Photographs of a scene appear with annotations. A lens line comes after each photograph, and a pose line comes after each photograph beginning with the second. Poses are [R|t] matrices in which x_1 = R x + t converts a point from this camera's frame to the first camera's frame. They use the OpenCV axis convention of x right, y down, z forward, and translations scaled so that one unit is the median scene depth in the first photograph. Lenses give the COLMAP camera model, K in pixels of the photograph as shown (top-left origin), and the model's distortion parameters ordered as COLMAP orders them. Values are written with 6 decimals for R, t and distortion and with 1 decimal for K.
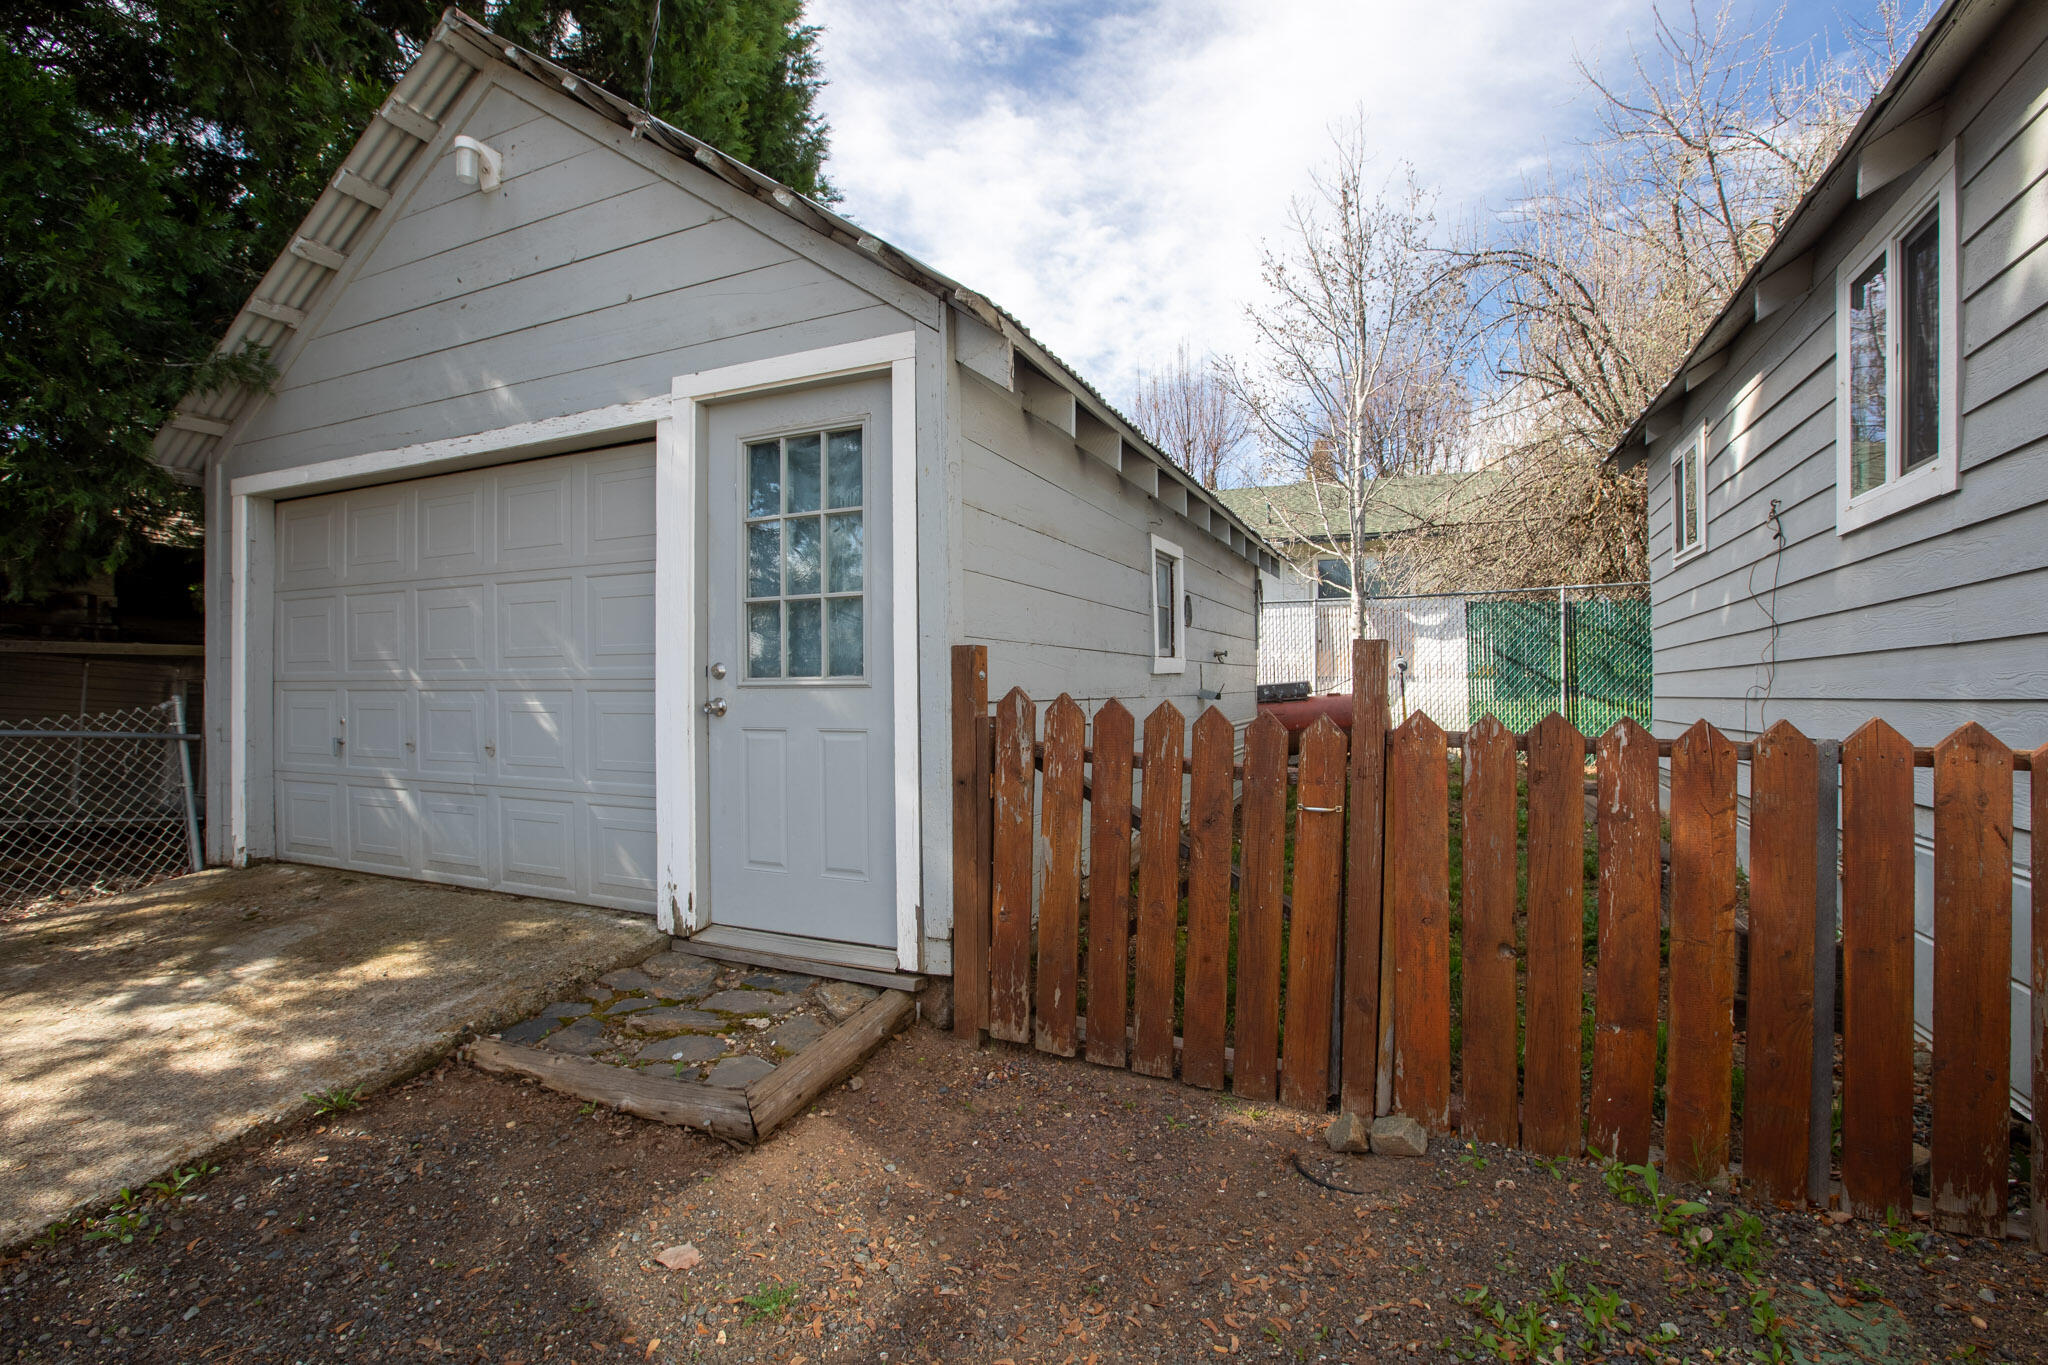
lens RADIAL K [[941.5, 0, 1013.8], [0, 941.5, 692.1], [0, 0, 1]] dist [-0.039317, 0.007039]
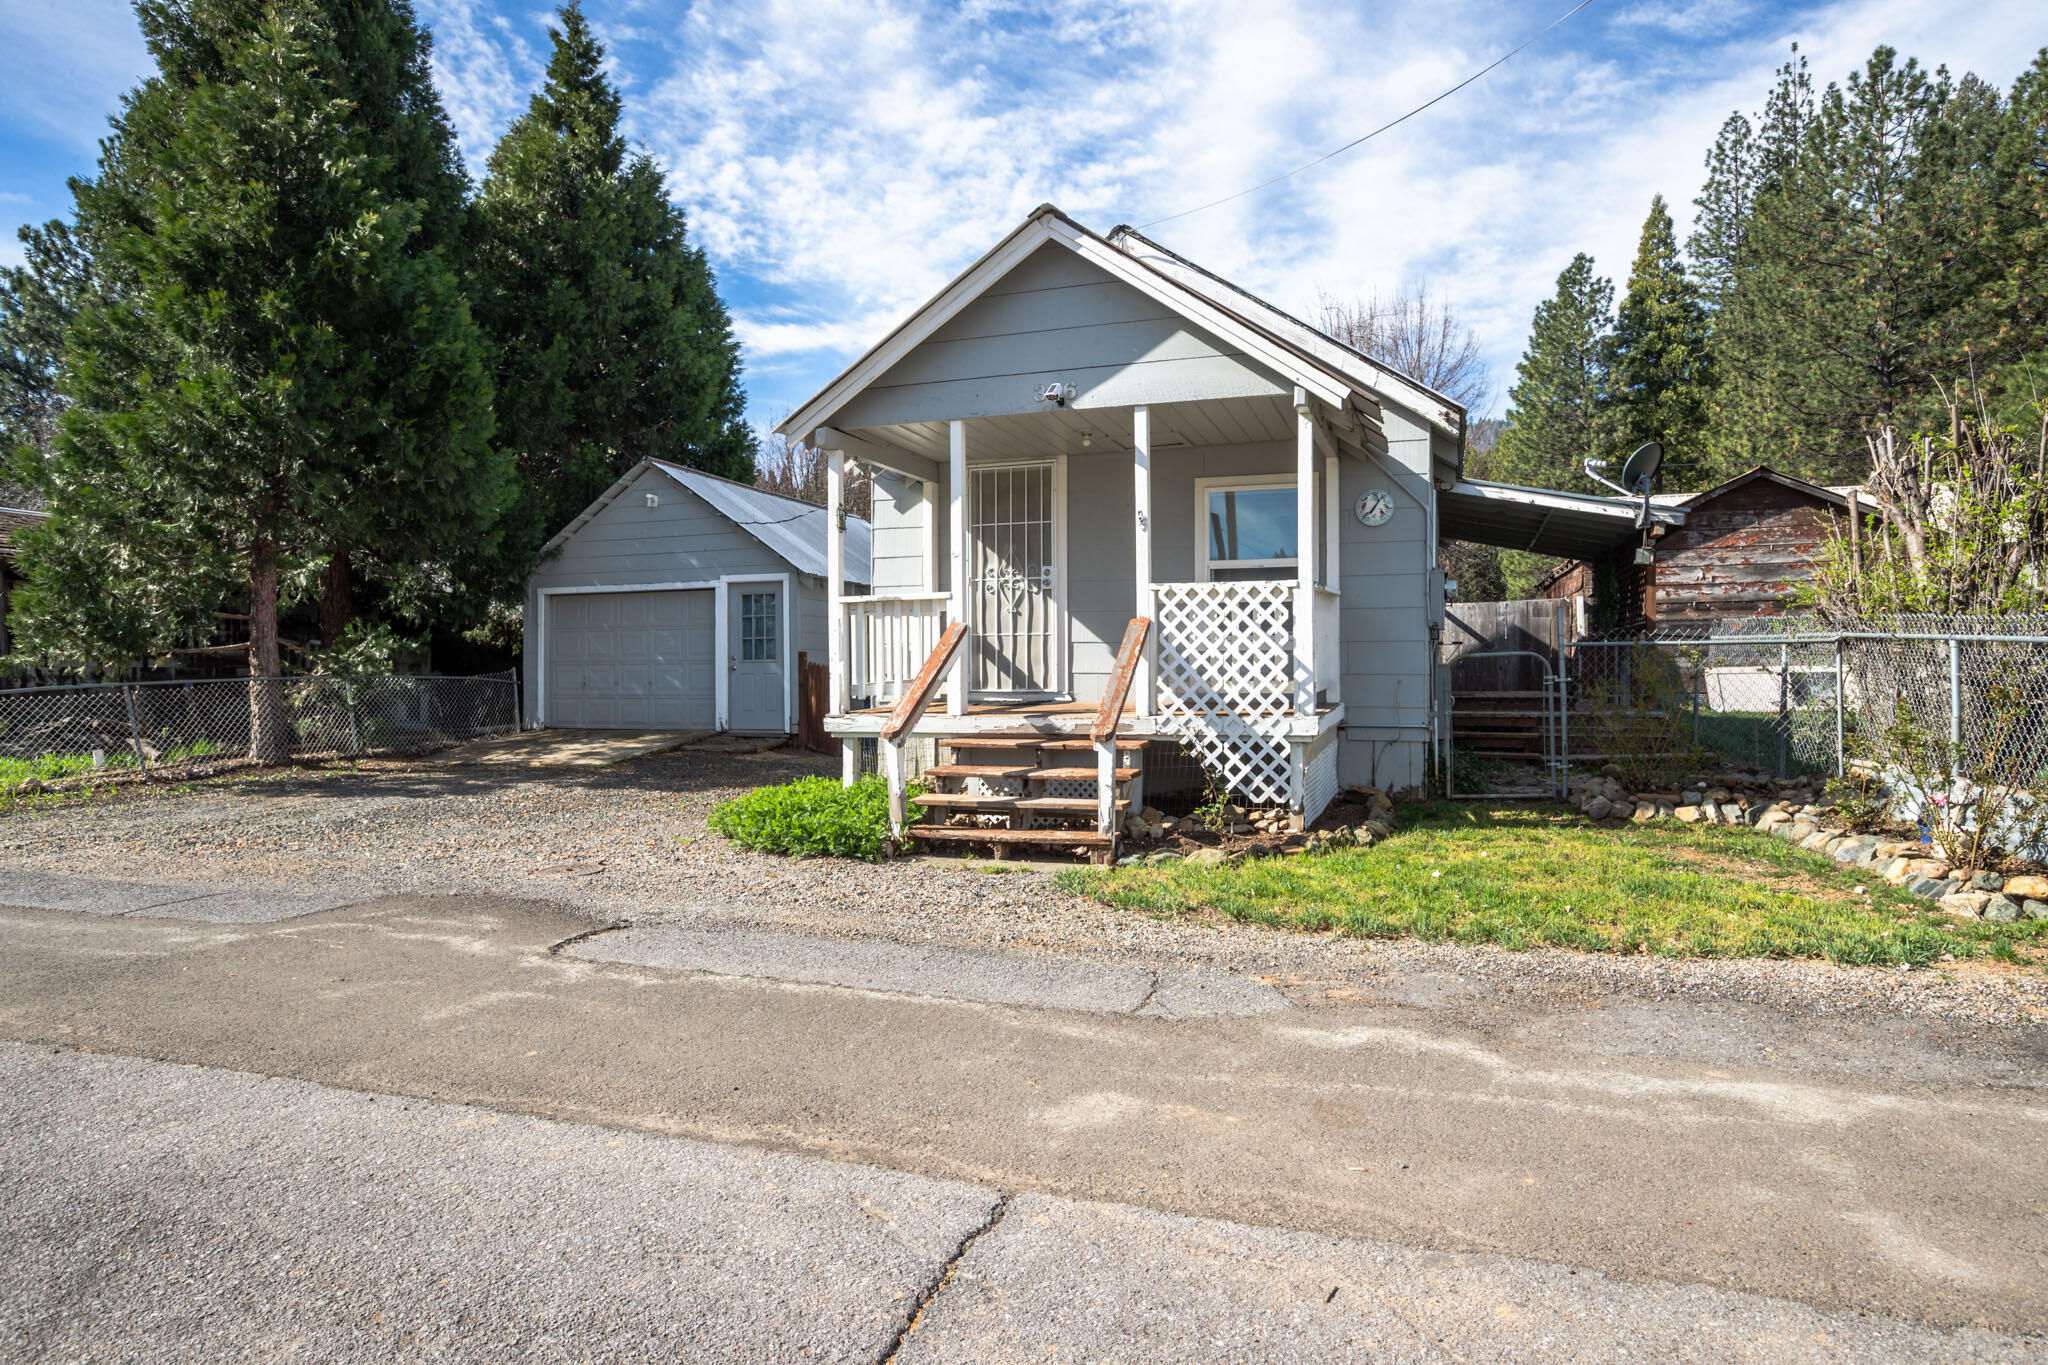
lens RADIAL K [[1173.4, 0, 1037.1], [0, 1173.4, 682.2], [0, 0, 1]] dist [-0.036265, 0.017136]
pose [[0.995337, -0.002216, 0.096428, 0.413112], [0.002283, 0.999997, -0.000580, 0.076839], [-0.096427, 0.000798, 0.995340, -3.620195]]
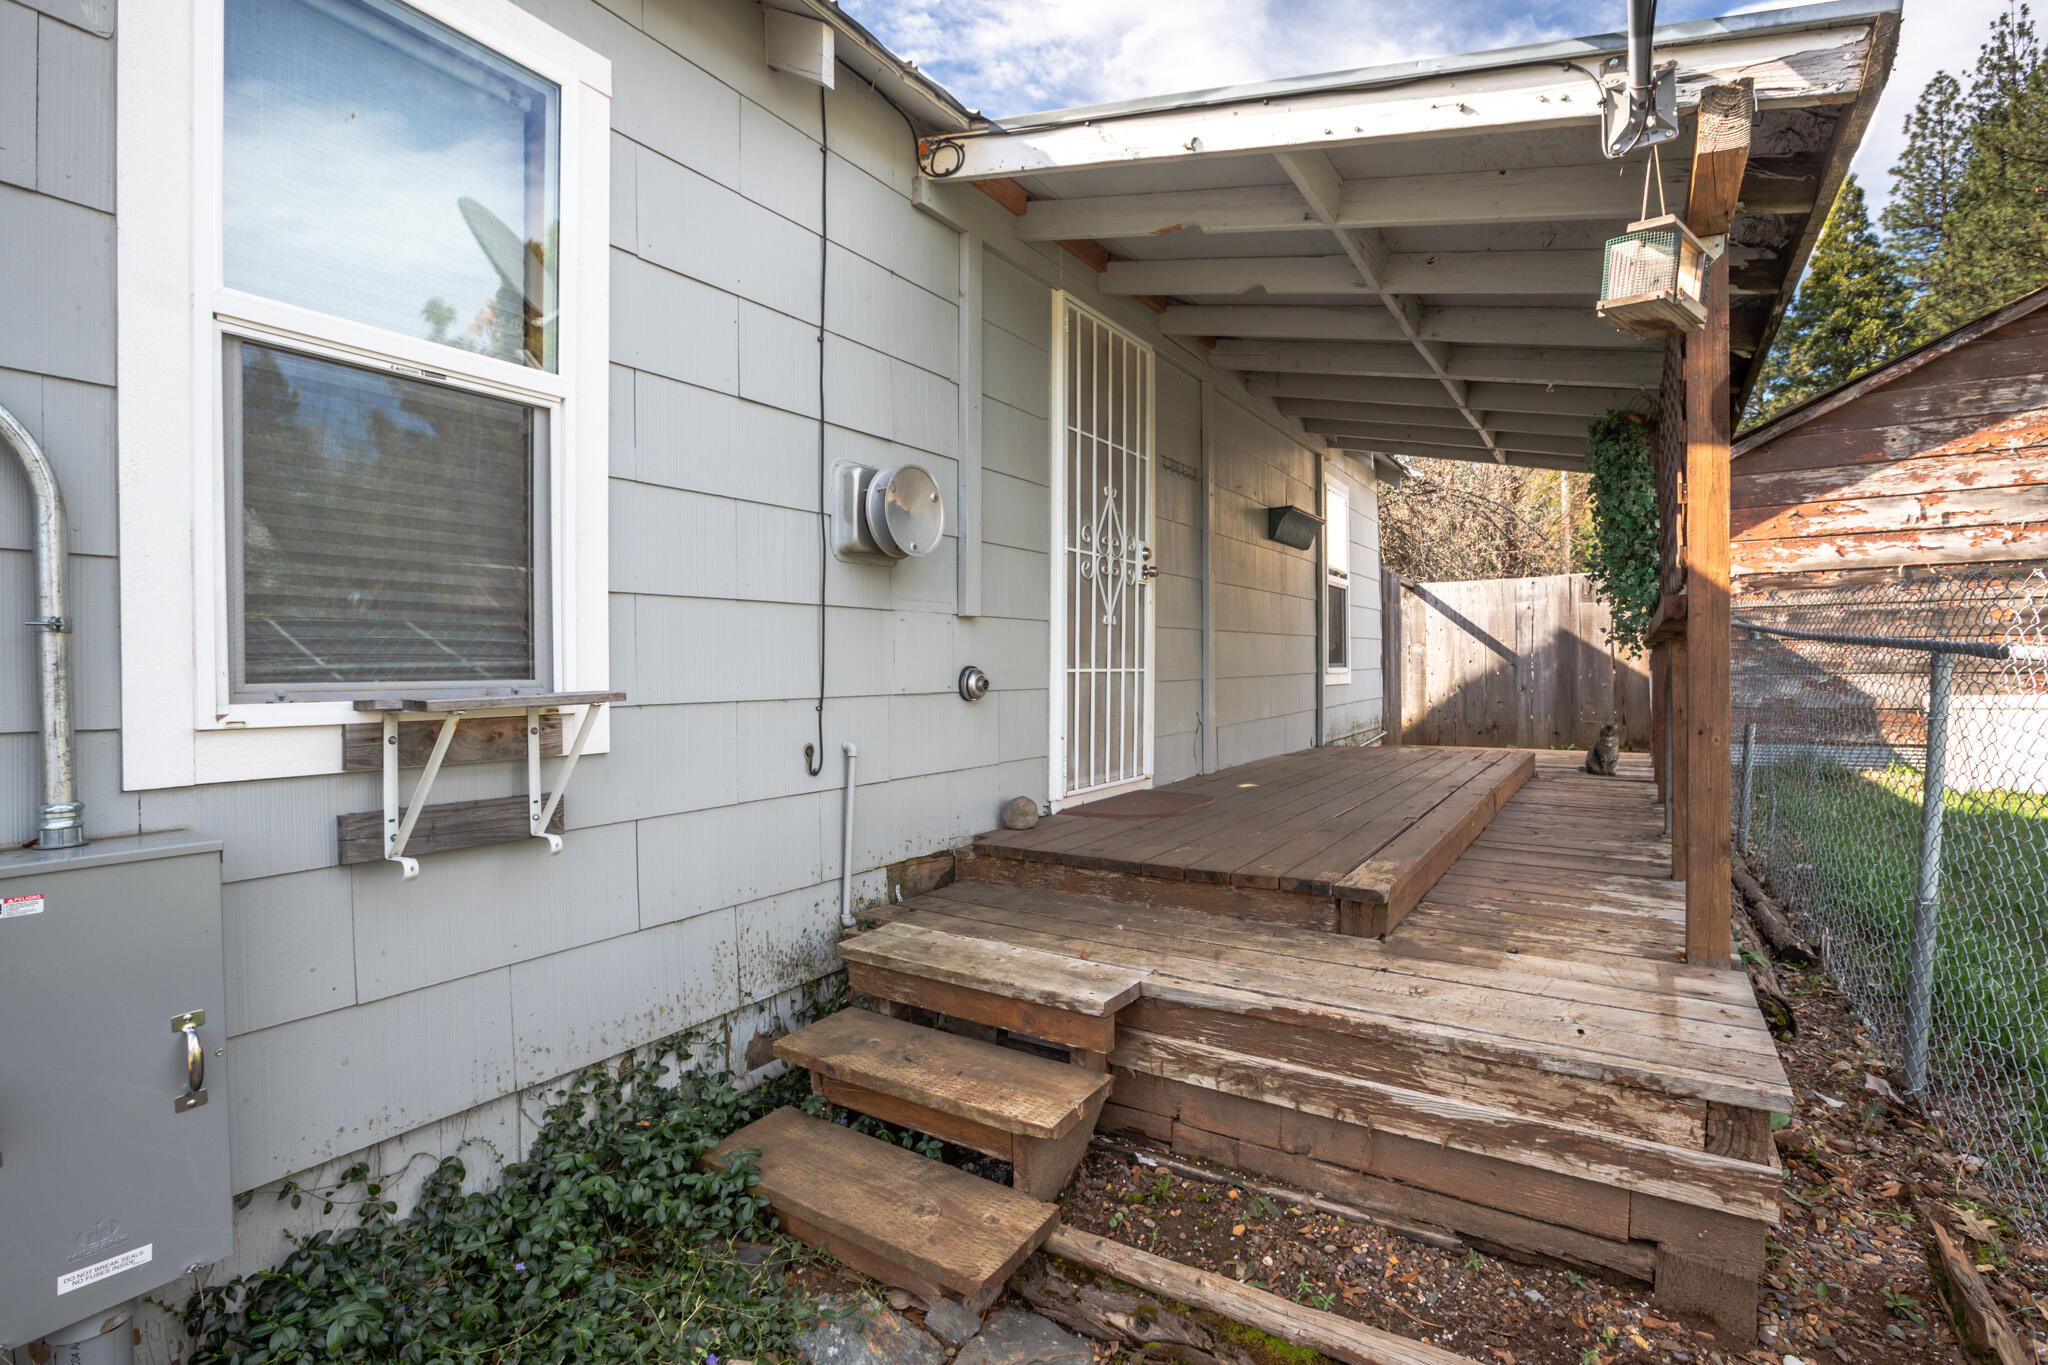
lens RADIAL K [[941.5, 0, 1027.7], [0, 941.5, 679.6], [0, 0, 1]] dist [-0.039317, 0.007039]
pose [[0.989294, -0.005141, -0.145847, 2.170004], [0.005830, 0.999974, 0.004296, -0.038443], [0.145821, -0.005101, 0.989298, -1.086724]]
